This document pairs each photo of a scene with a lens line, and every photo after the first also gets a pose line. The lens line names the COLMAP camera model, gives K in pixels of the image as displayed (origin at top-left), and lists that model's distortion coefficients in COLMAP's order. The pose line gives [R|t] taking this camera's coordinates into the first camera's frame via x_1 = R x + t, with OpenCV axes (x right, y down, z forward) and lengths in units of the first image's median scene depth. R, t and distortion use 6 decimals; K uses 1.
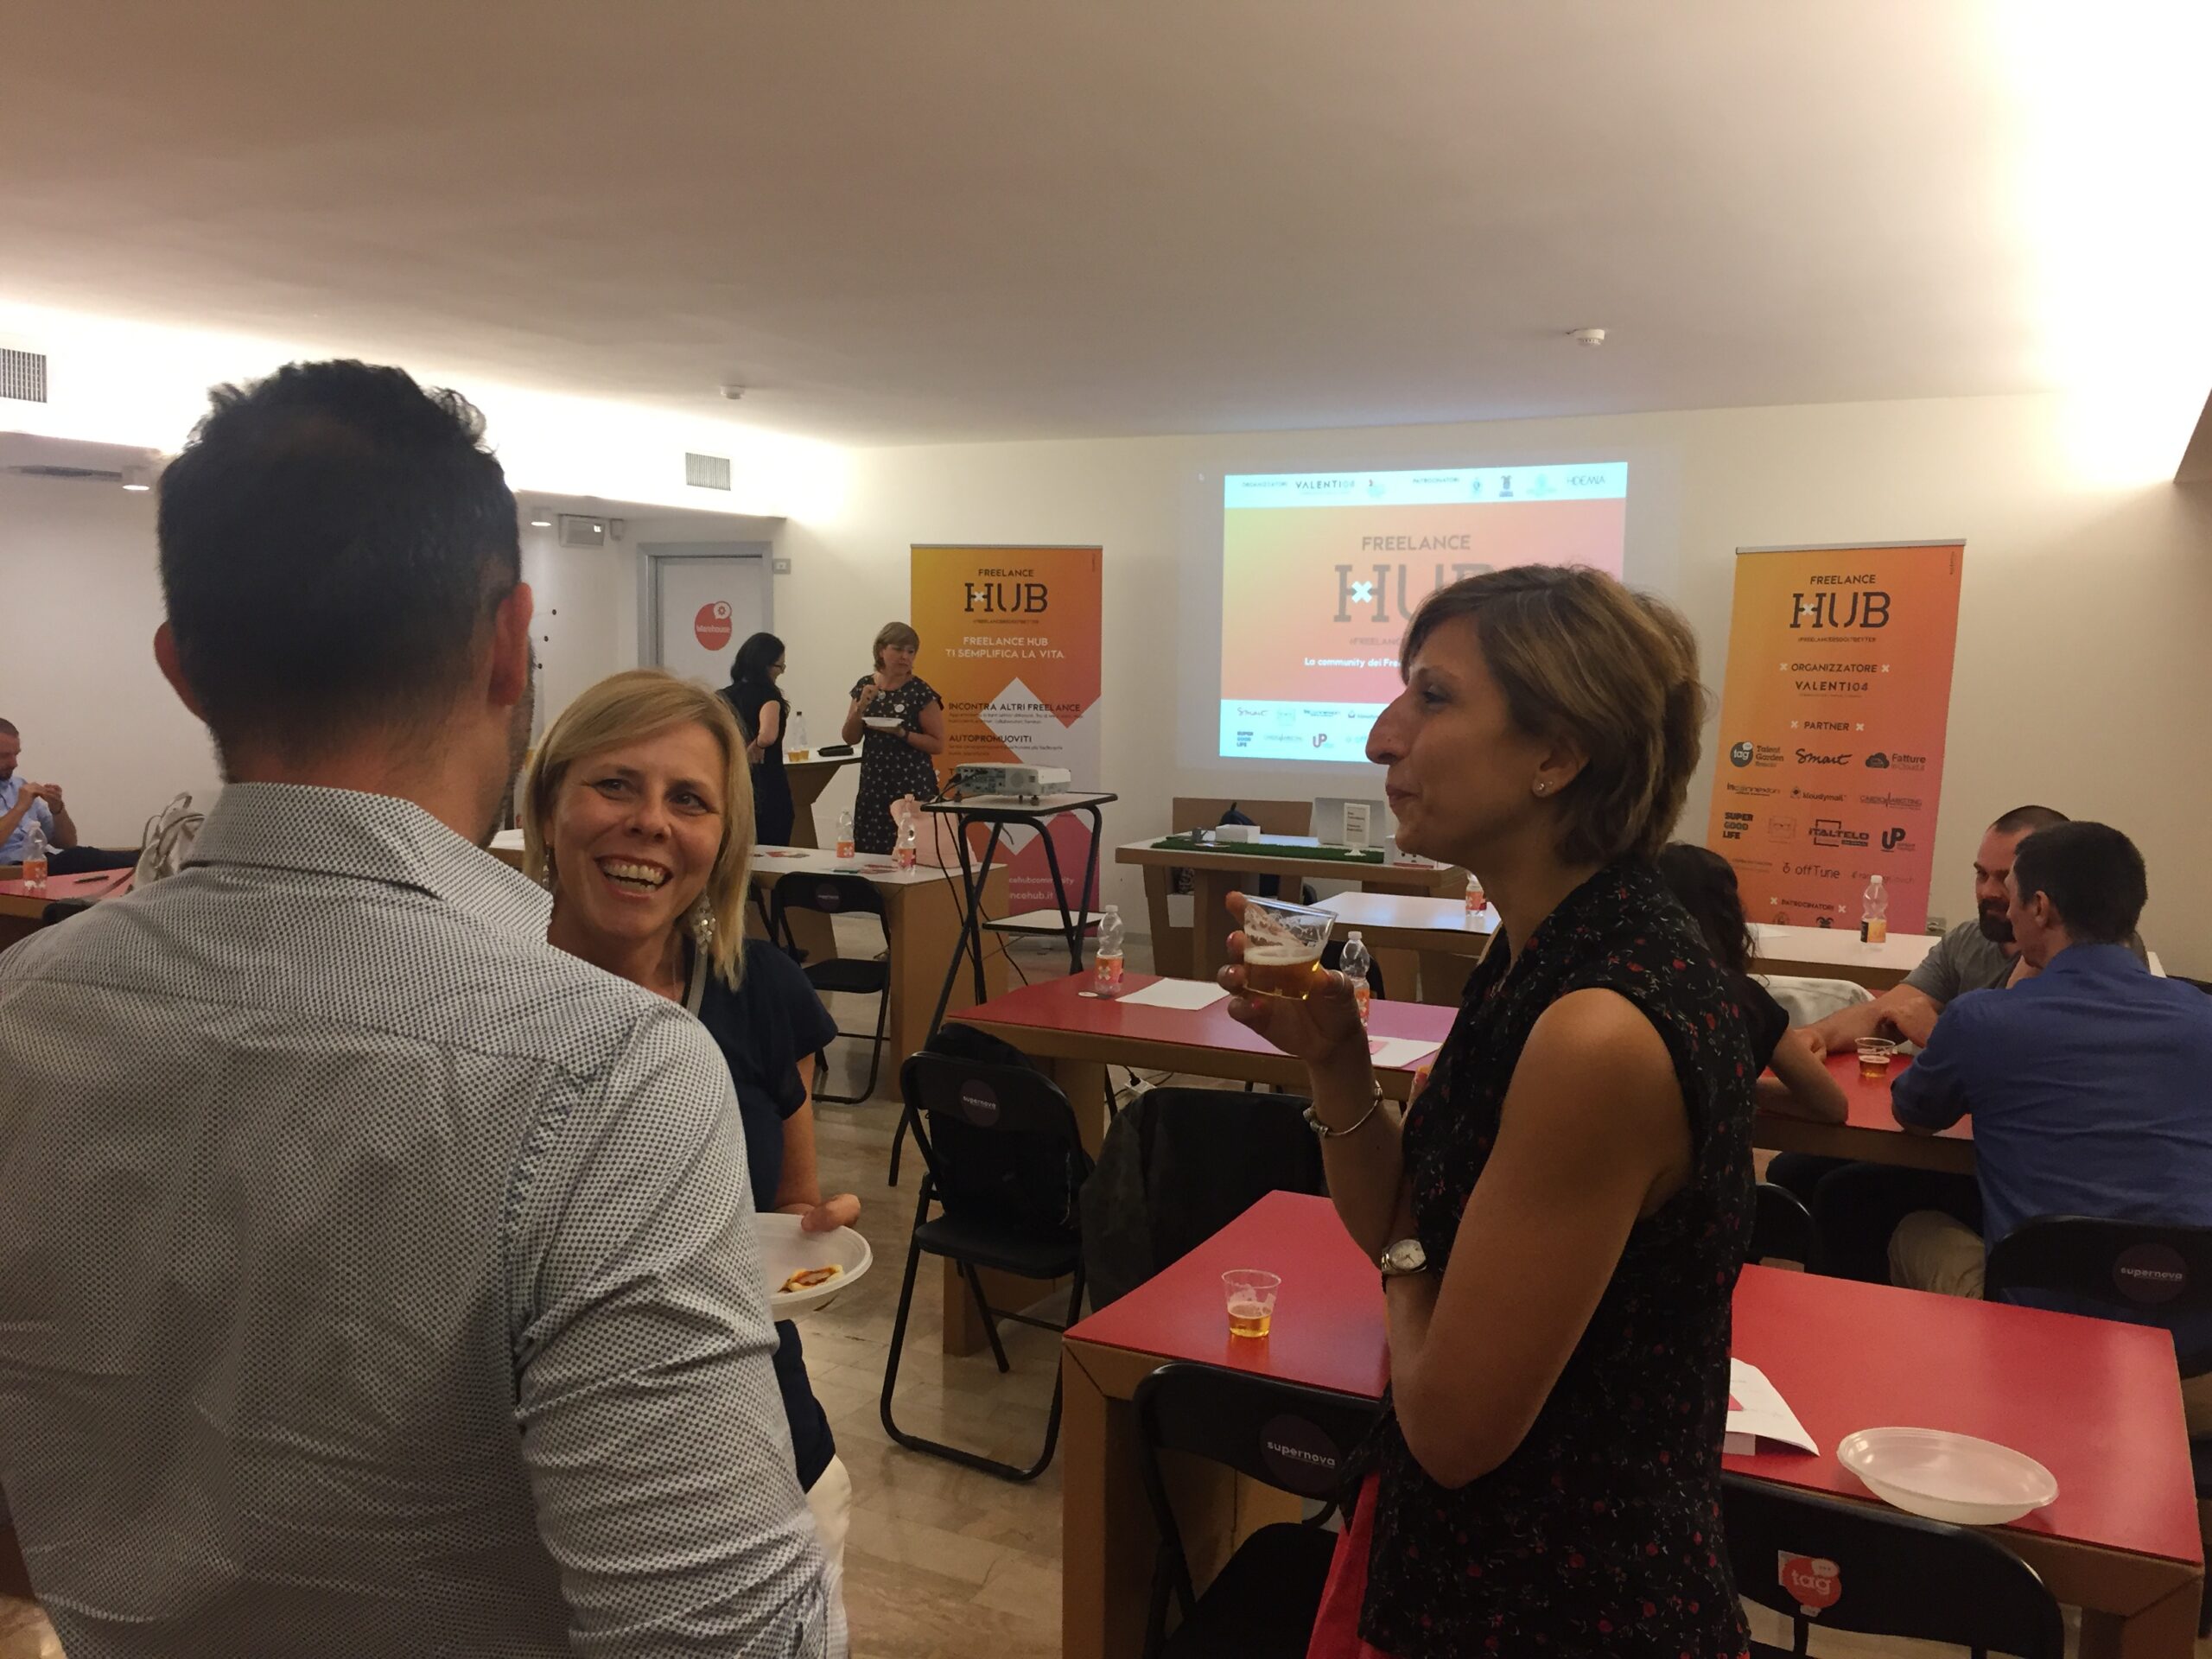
lens RADIAL K [[1886.2, 0, 1107.1], [0, 1886.2, 818.4], [0, 0, 1]] dist [0.082204, -0.120450]
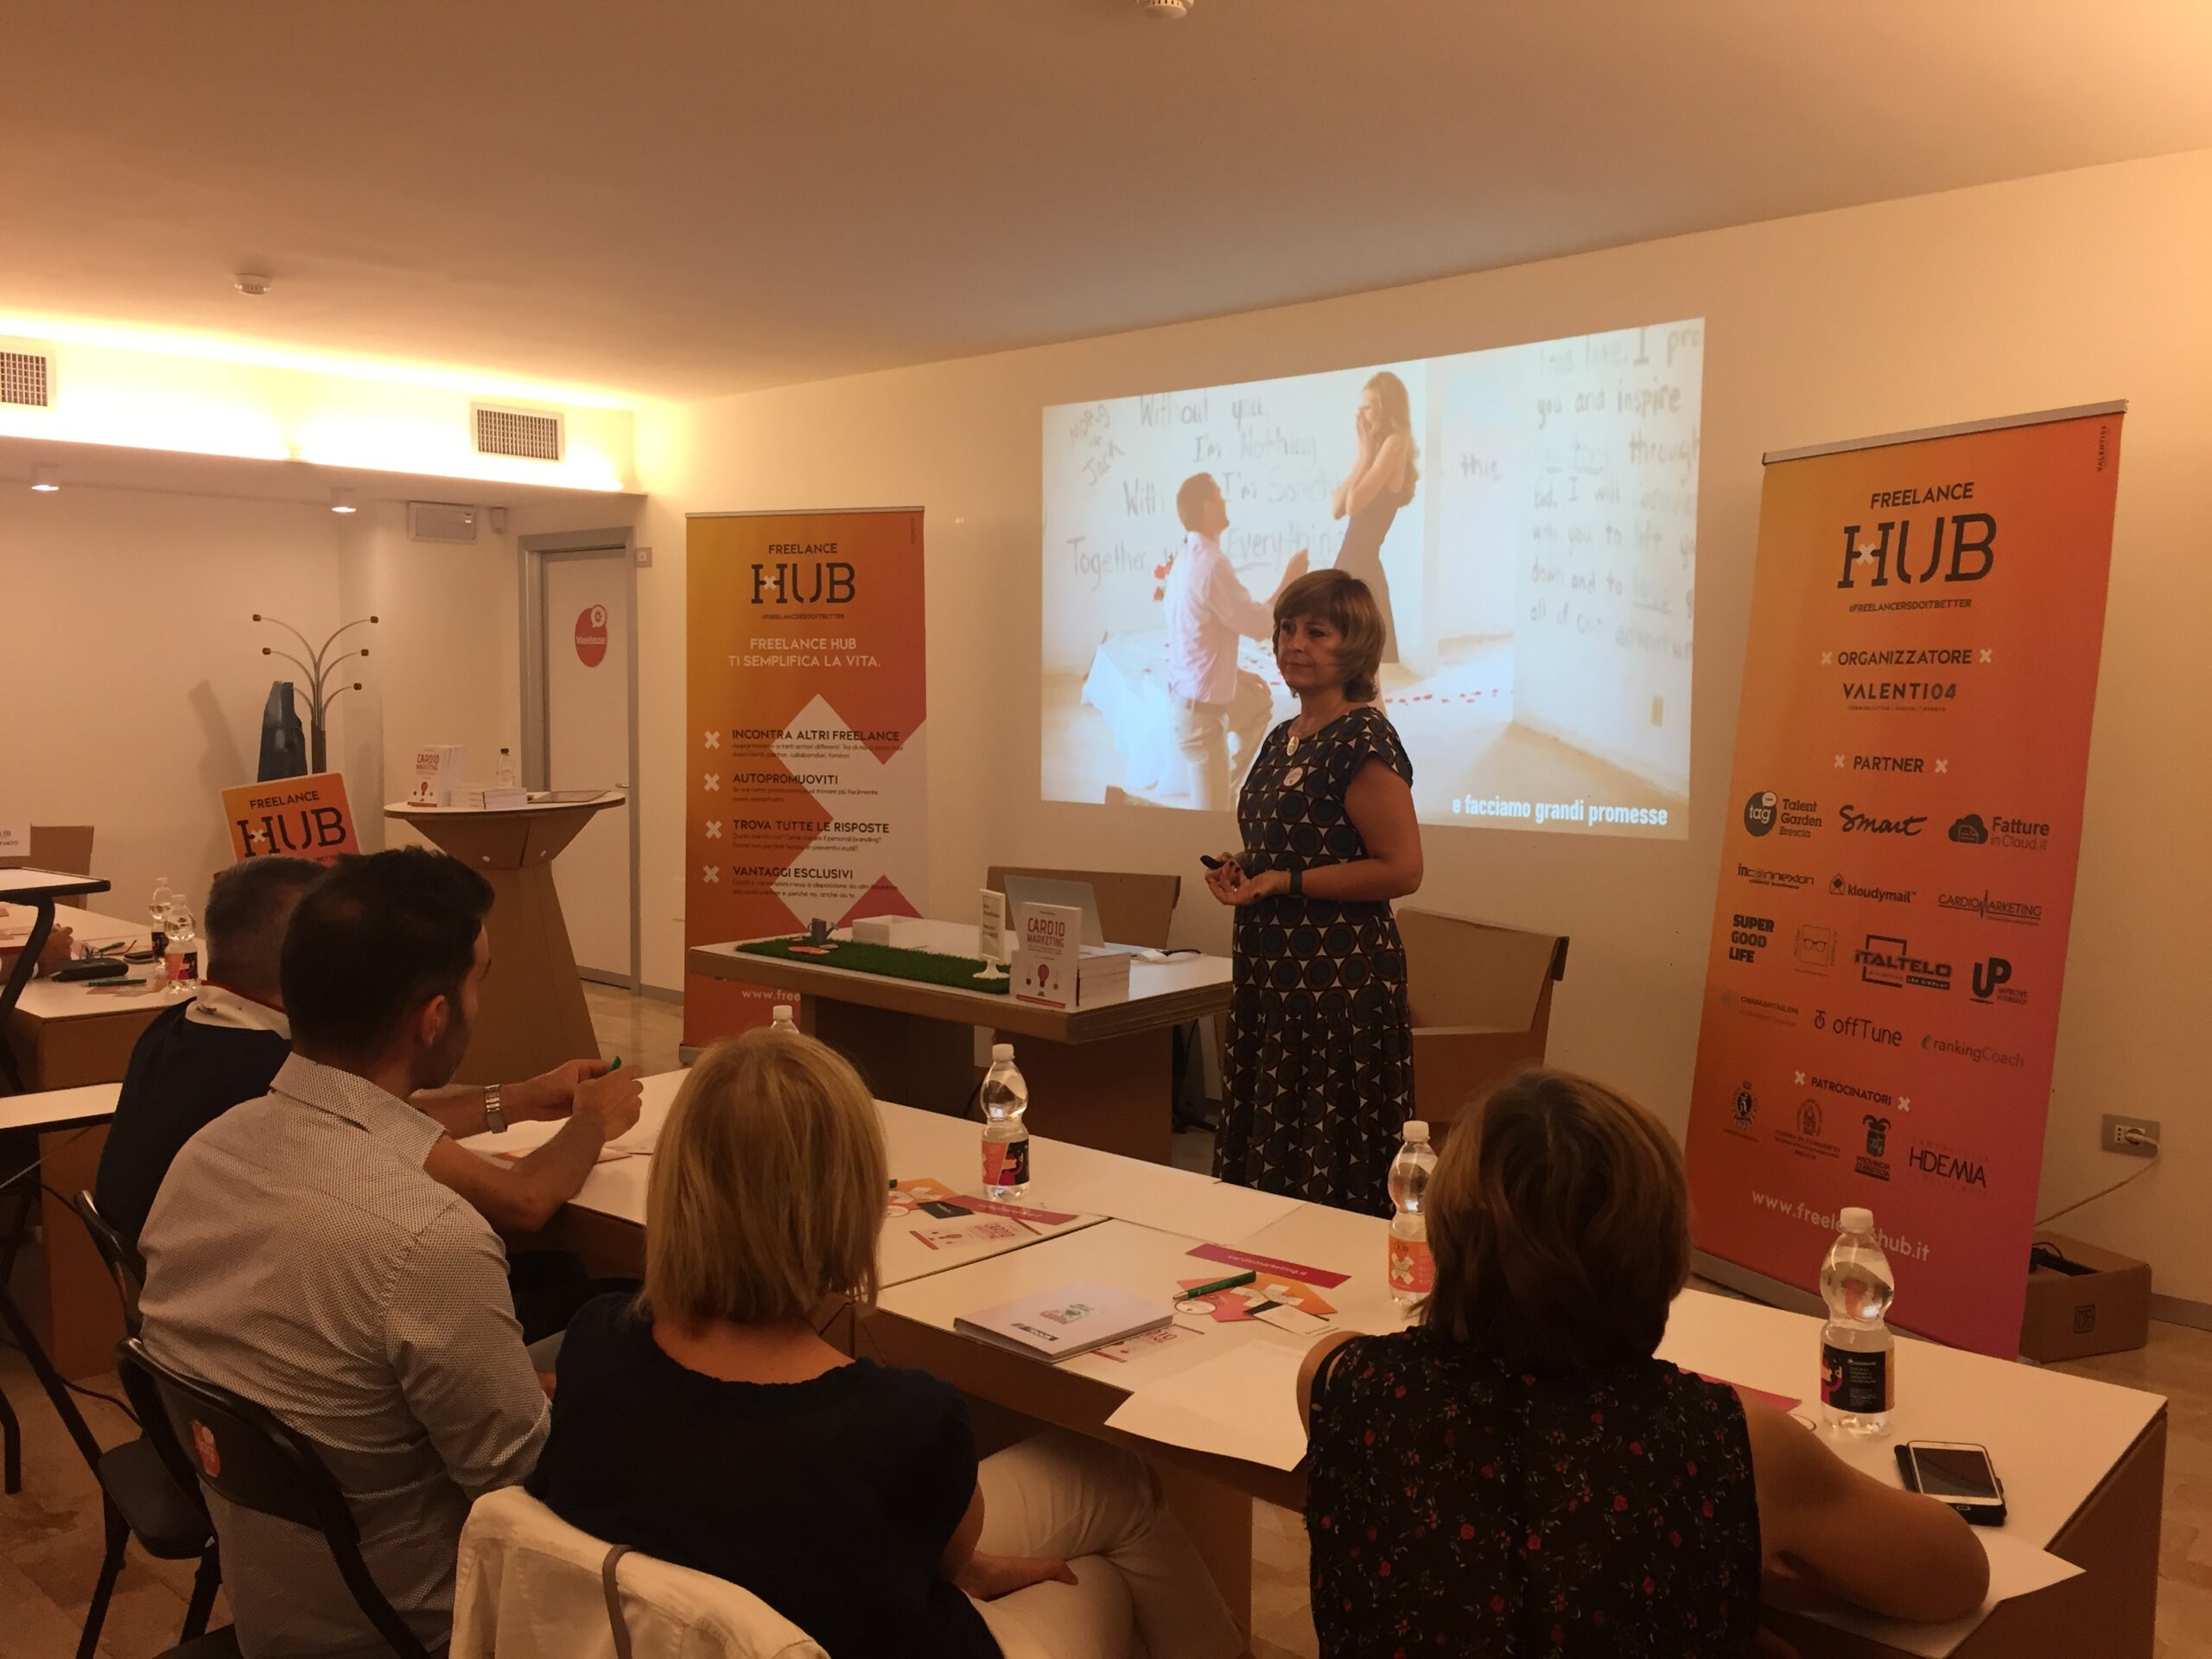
lens RADIAL K [[1893.6, 0, 1103.6], [0, 1893.6, 822.5], [0, 0, 1]] dist [0.089702, -0.123718]
pose [[0.963585, 0.011574, -0.267150, 0.259090], [-0.016911, 0.999701, -0.017685, -0.015397], [0.266865, 0.021559, 0.963493, 0.345616]]
